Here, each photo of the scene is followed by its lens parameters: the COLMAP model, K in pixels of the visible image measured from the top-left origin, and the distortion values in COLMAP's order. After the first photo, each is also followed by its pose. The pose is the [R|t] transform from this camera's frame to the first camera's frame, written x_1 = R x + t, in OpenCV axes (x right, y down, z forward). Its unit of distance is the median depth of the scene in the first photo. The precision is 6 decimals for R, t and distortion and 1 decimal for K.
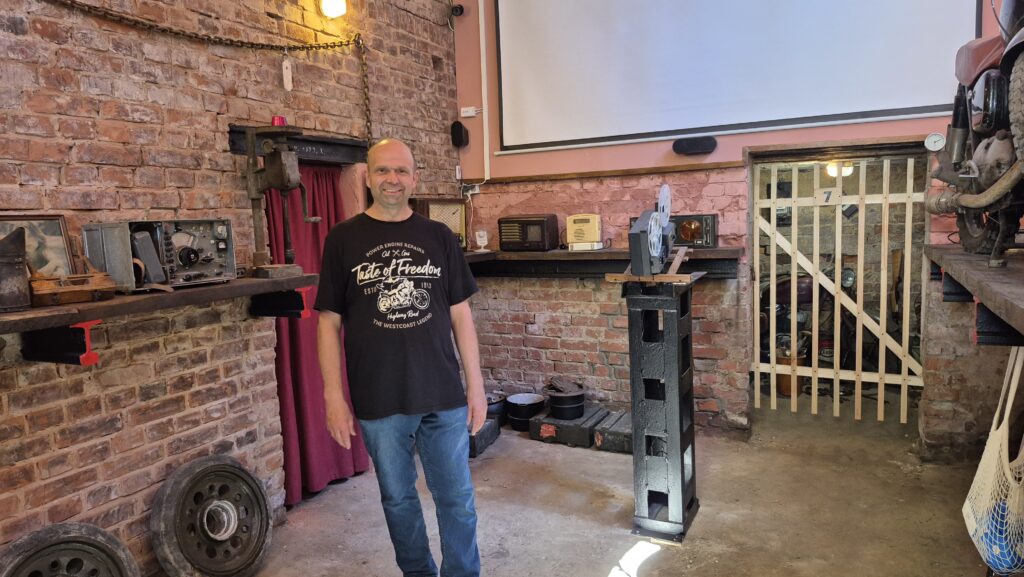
lens RADIAL K [[728.1, 0, 500.4], [0, 728.1, 287.5], [0, 0, 1]] dist [0.099213, -0.142097]
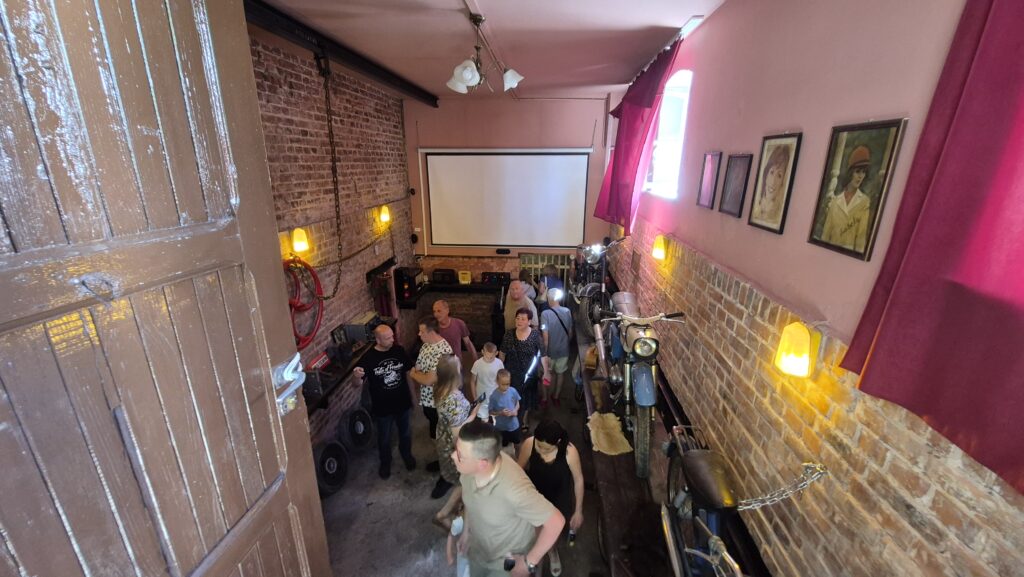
lens RADIAL K [[415.1, 0, 512.7], [0, 415.1, 302.4], [0, 0, 1]] dist [-0.001485, -0.000283]
pose [[0.930380, -0.083529, 0.356953, -0.308738], [-0.000799, 0.973232, 0.229824, -0.365019], [-0.366595, -0.214109, 0.905409, -0.568934]]
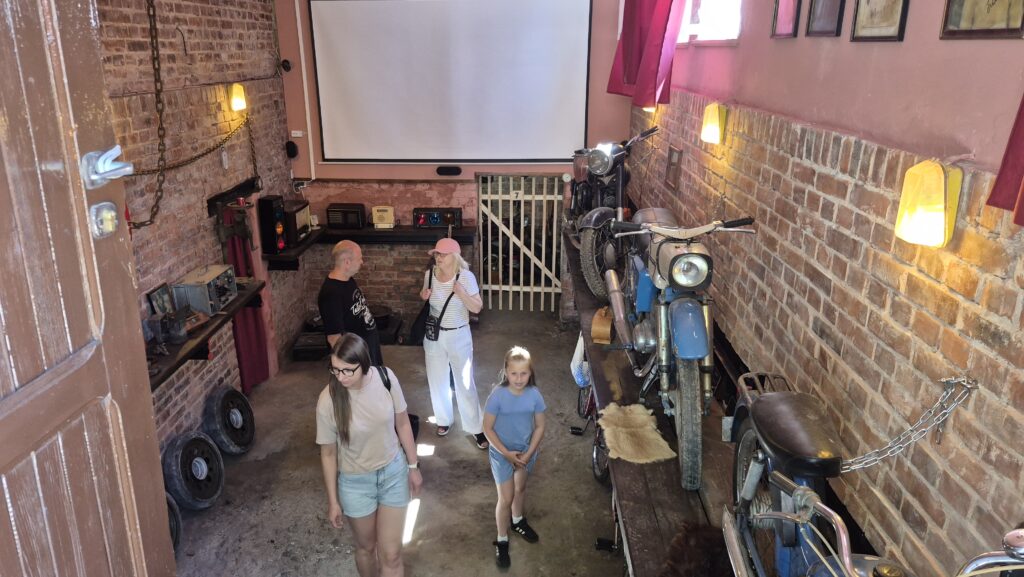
lens RADIAL K [[728.1, 0, 500.4], [0, 728.1, 287.5], [0, 0, 1]] dist [0.099213, -0.142097]
pose [[0.910946, -0.099814, 0.400269, -0.328941], [0.011729, 0.976161, 0.216730, -0.283328], [-0.412360, -0.192735, 0.890400, -0.614028]]
